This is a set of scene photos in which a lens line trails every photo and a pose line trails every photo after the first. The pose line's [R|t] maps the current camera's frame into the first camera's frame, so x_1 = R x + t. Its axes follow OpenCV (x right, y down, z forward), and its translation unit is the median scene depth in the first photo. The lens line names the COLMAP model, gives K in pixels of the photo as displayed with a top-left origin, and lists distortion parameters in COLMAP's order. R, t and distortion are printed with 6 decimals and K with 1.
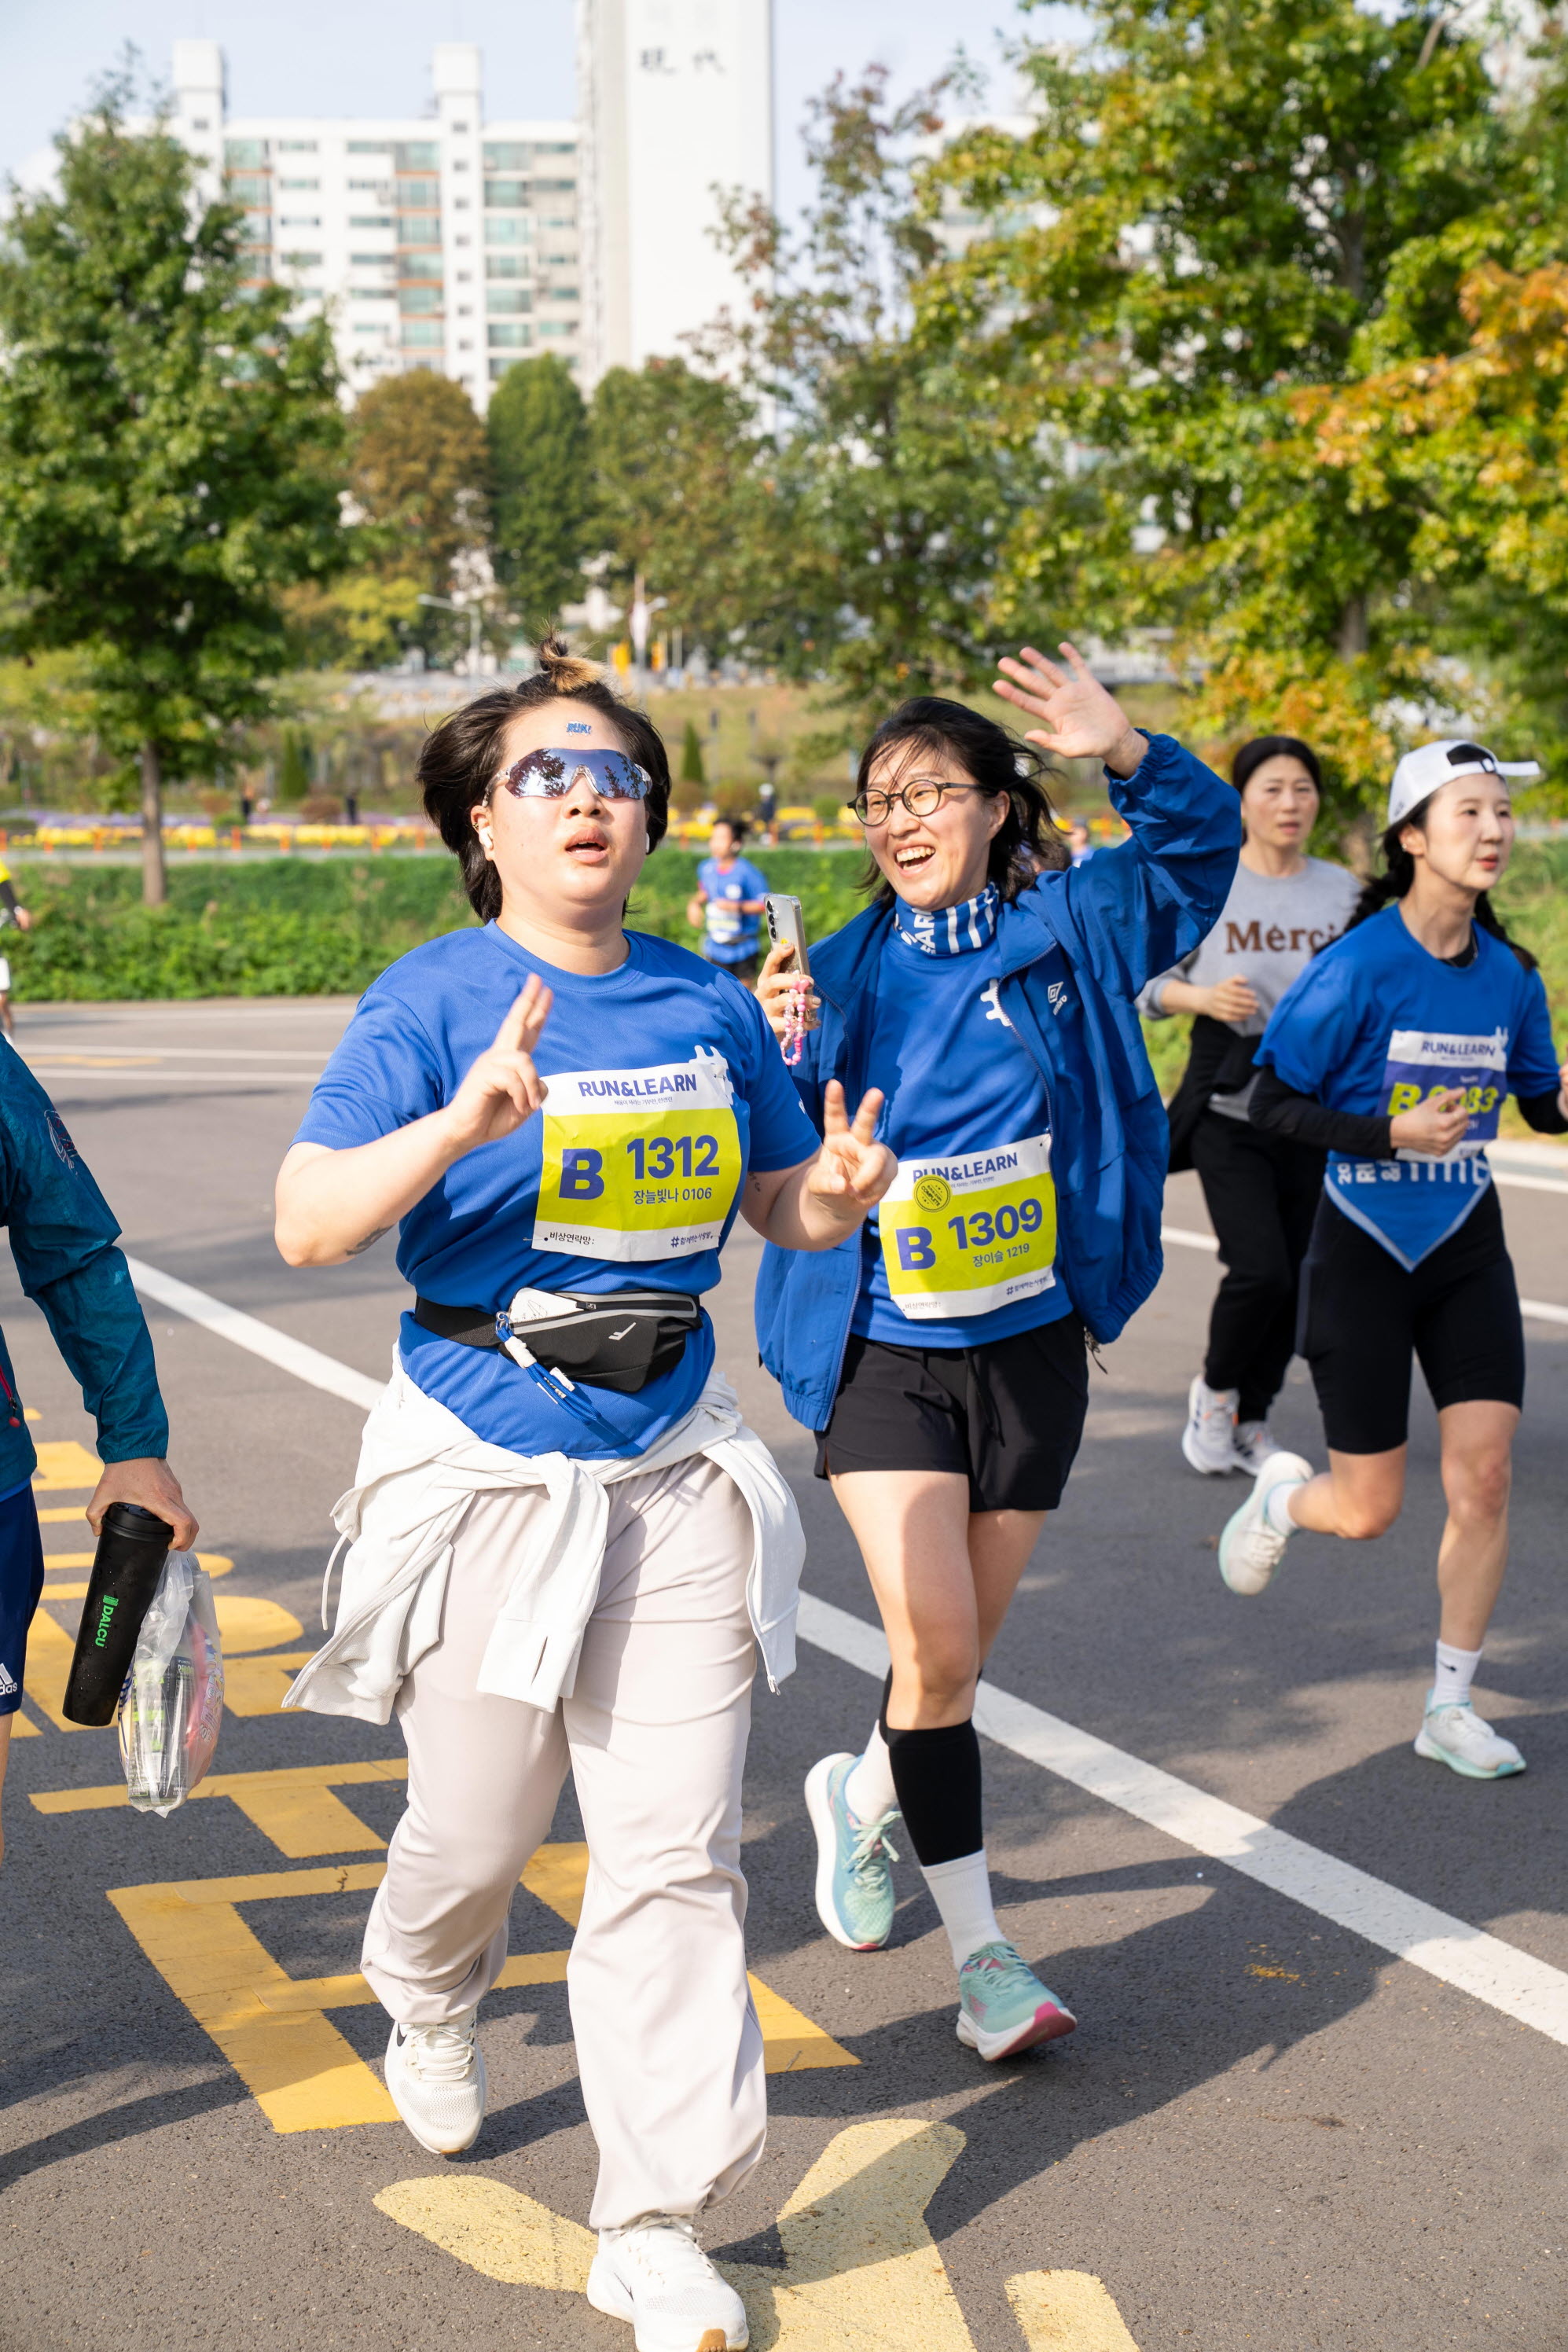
lens RADIAL K [[4538.6, 0, 761.2], [0, 4538.6, 1181.9], [0, 0, 1]] dist [0.316401, 0.607215]
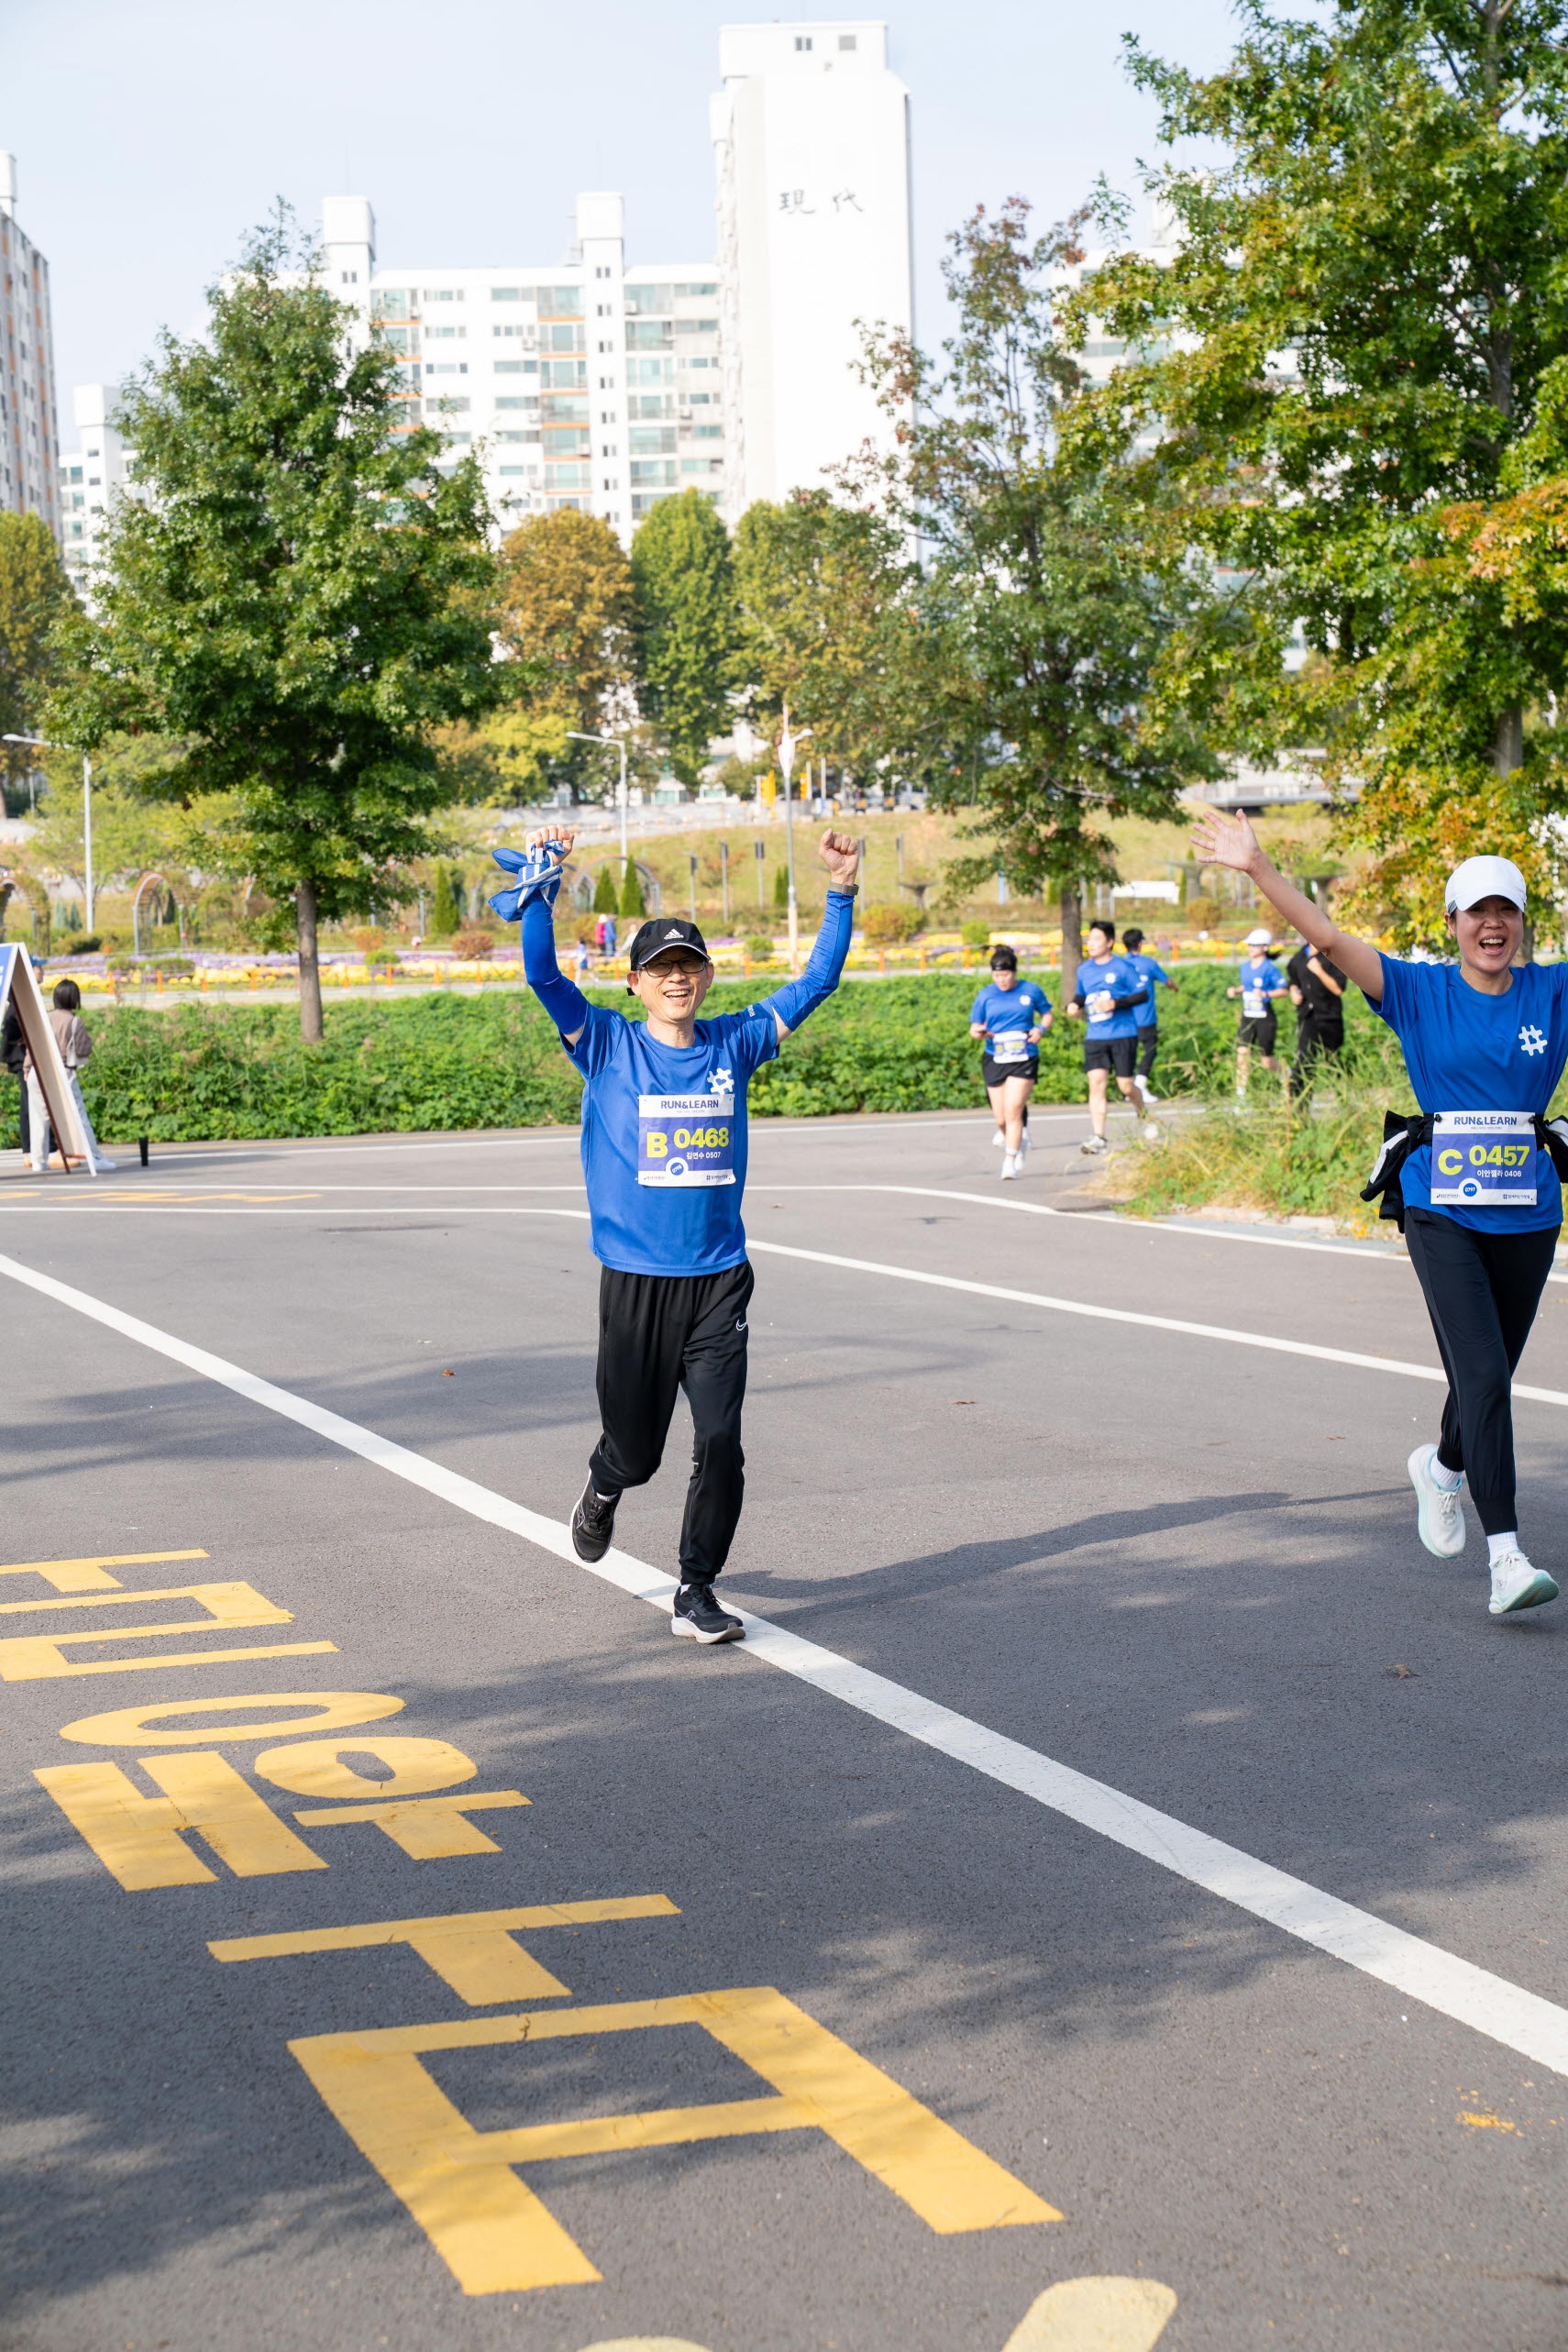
lens RADIAL K [[4535.6, 0, 779.9], [0, 4535.6, 1183.1], [0, 0, 1]] dist [0.316160, 0.585904]
pose [[0.999436, -0.016443, -0.029276, -0.000770], [0.015634, 0.999496, -0.027637, -0.000121], [0.029716, 0.027164, 0.999189, 0.002098]]
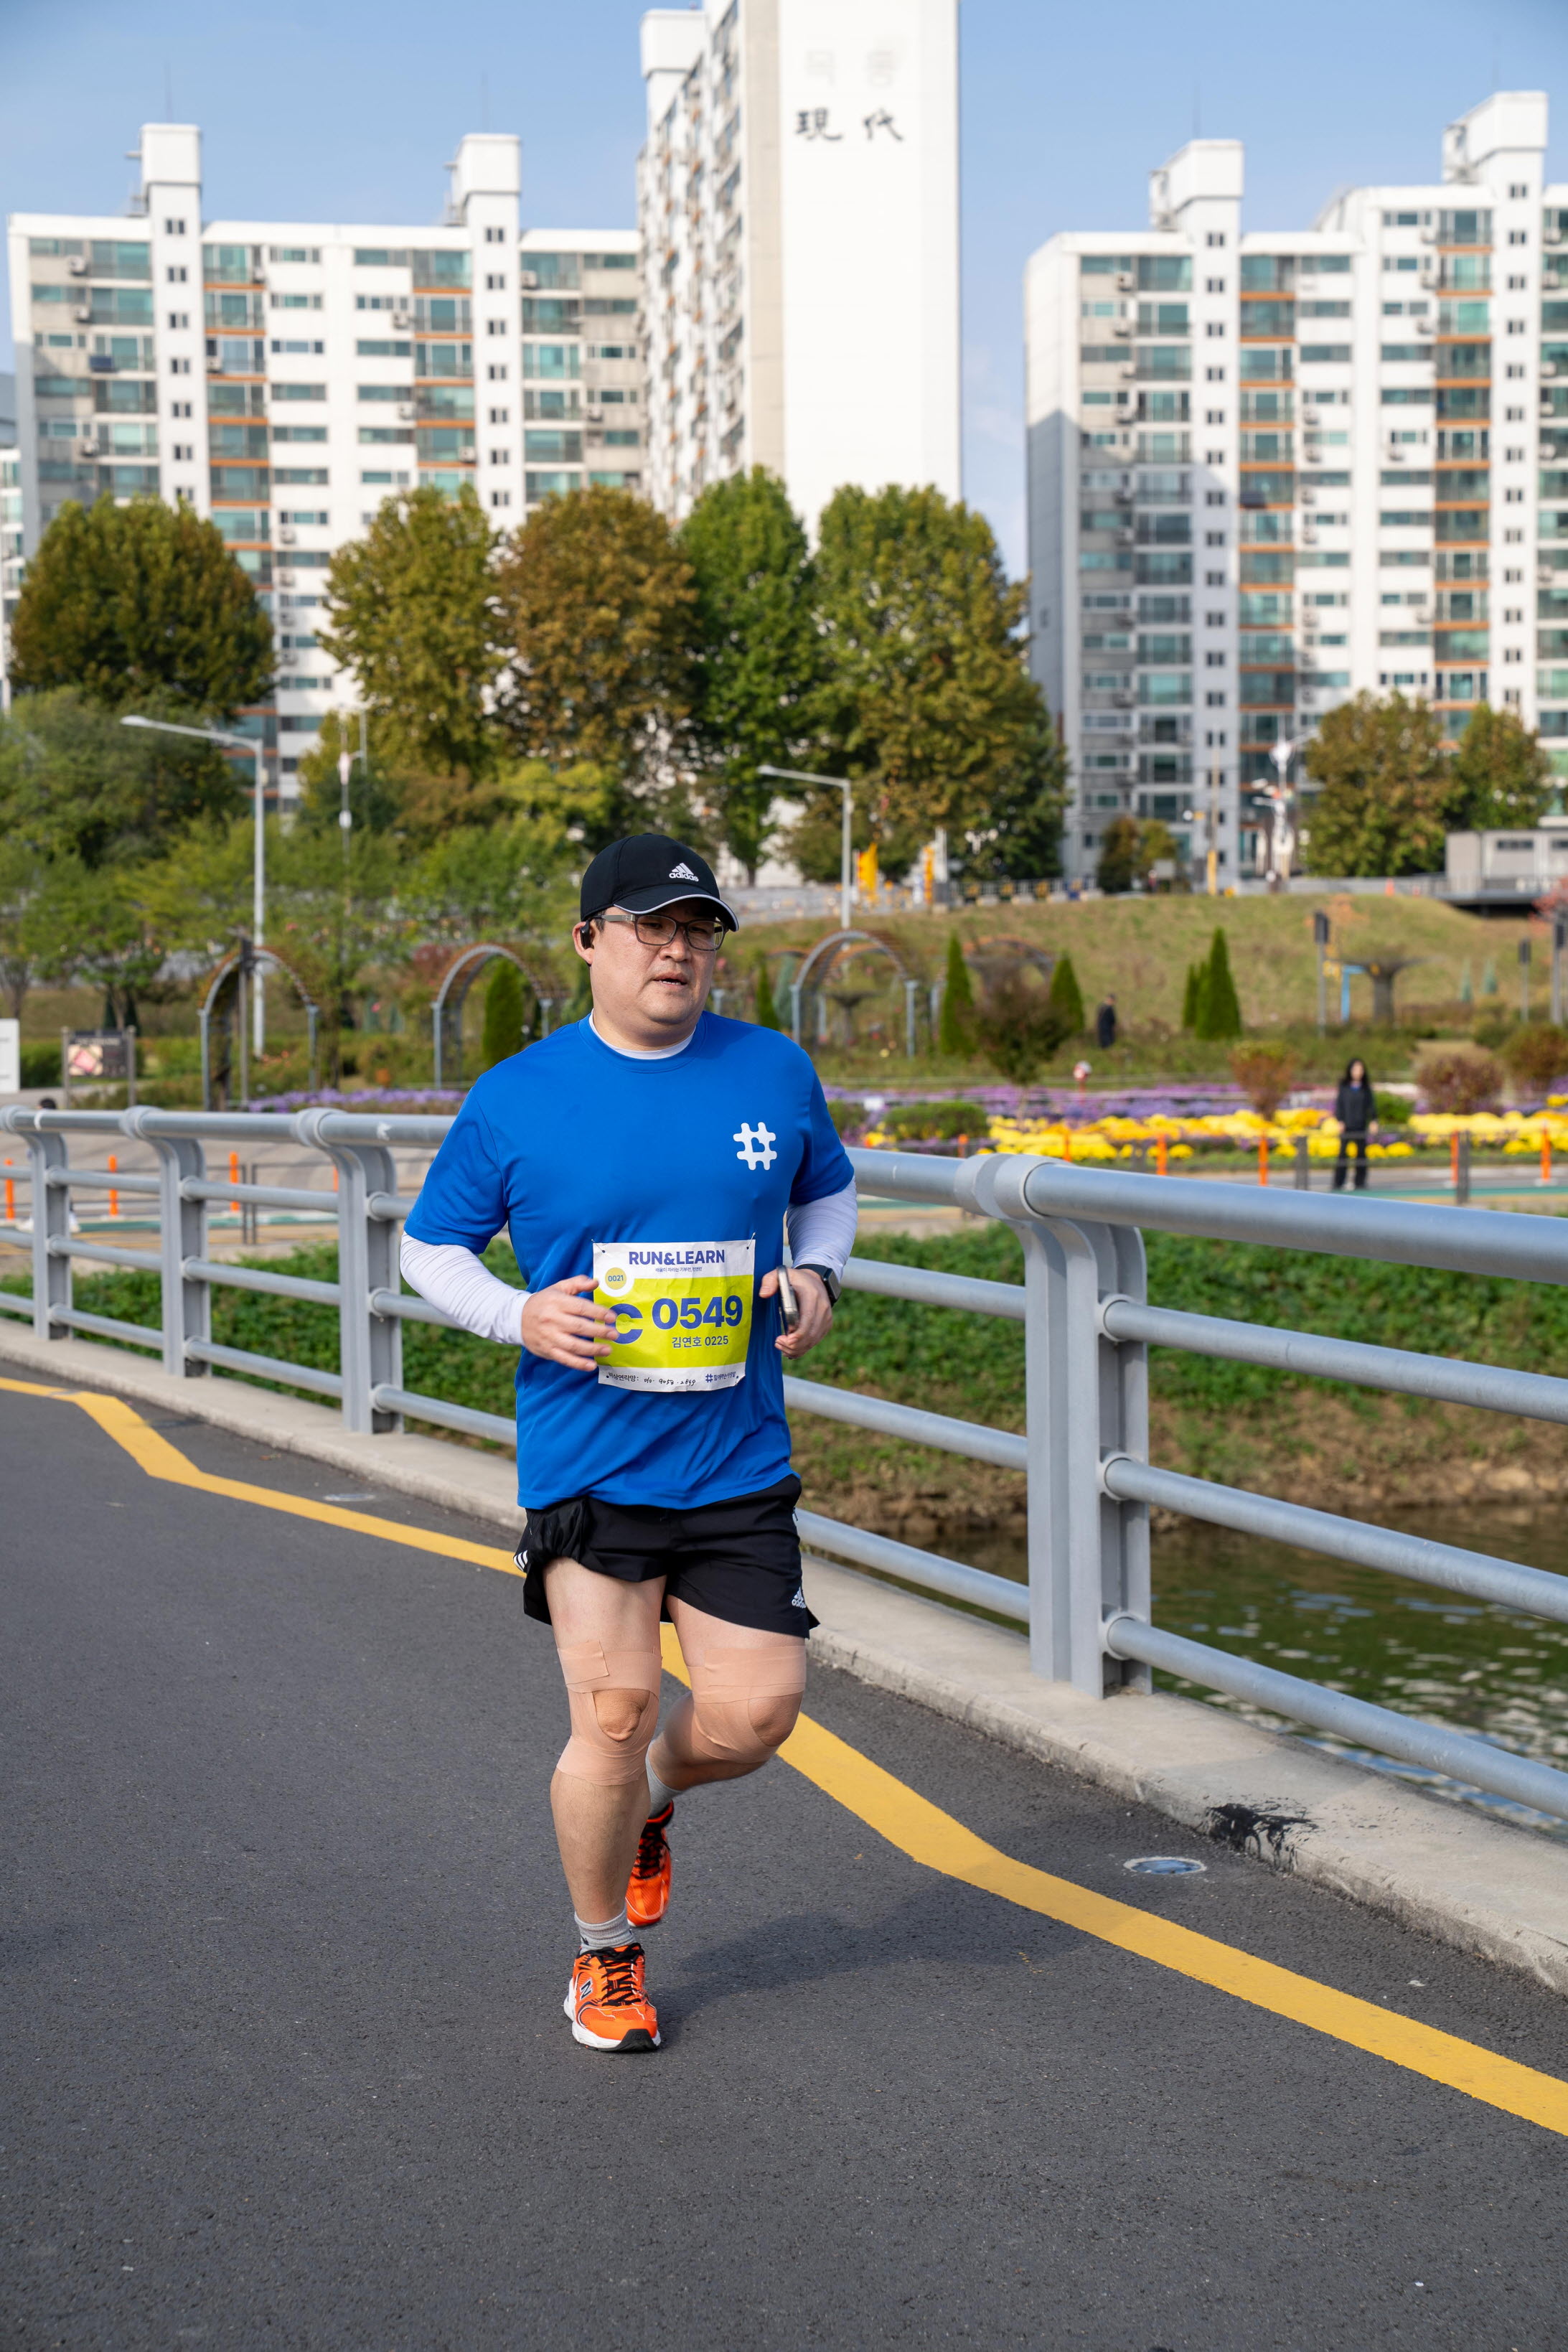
lens RADIAL K [[4524.3, 0, 775.8], [0, 4524.3, 1218.8], [0, 0, 1]] dist [0.284013, 0.626812]
pose [[0.996498, -0.004402, 0.083501, -0.634542], [0.008376, 0.998845, -0.047303, -0.127738], [-0.083196, 0.047837, 0.995384, 1.526929]]
